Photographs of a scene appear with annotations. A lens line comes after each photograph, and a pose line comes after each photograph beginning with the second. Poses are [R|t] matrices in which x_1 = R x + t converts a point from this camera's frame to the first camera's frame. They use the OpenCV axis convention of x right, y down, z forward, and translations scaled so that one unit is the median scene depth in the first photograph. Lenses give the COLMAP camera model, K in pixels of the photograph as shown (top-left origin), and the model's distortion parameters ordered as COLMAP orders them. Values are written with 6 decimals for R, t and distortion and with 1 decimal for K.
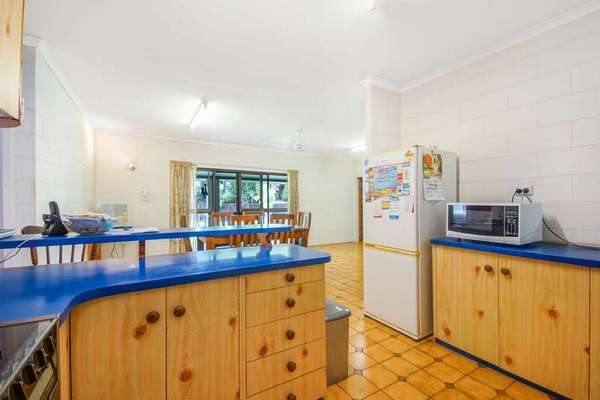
lens RADIAL K [[261.8, 0, 299.9], [0, 261.8, 200.8], [0, 0, 1]] dist [-0.004796, -0.000363]
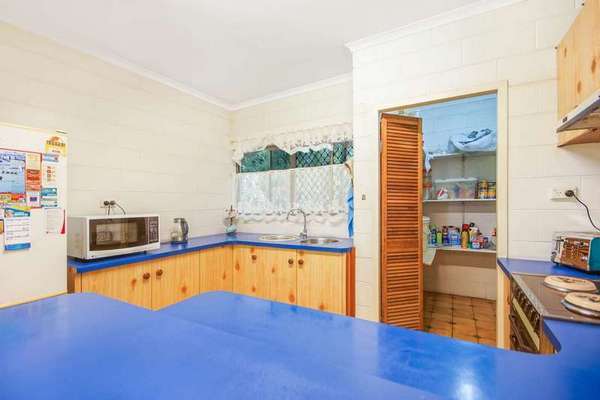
lens RADIAL K [[261.8, 0, 298.8], [0, 261.8, 201.5], [0, 0, 1]] dist [-0.004796, -0.000363]
pose [[-0.481941, 0.018890, 0.876000, -0.418612], [0.015137, 0.999798, -0.013231, -0.017587], [-0.876073, 0.006883, -0.482129, 0.779837]]
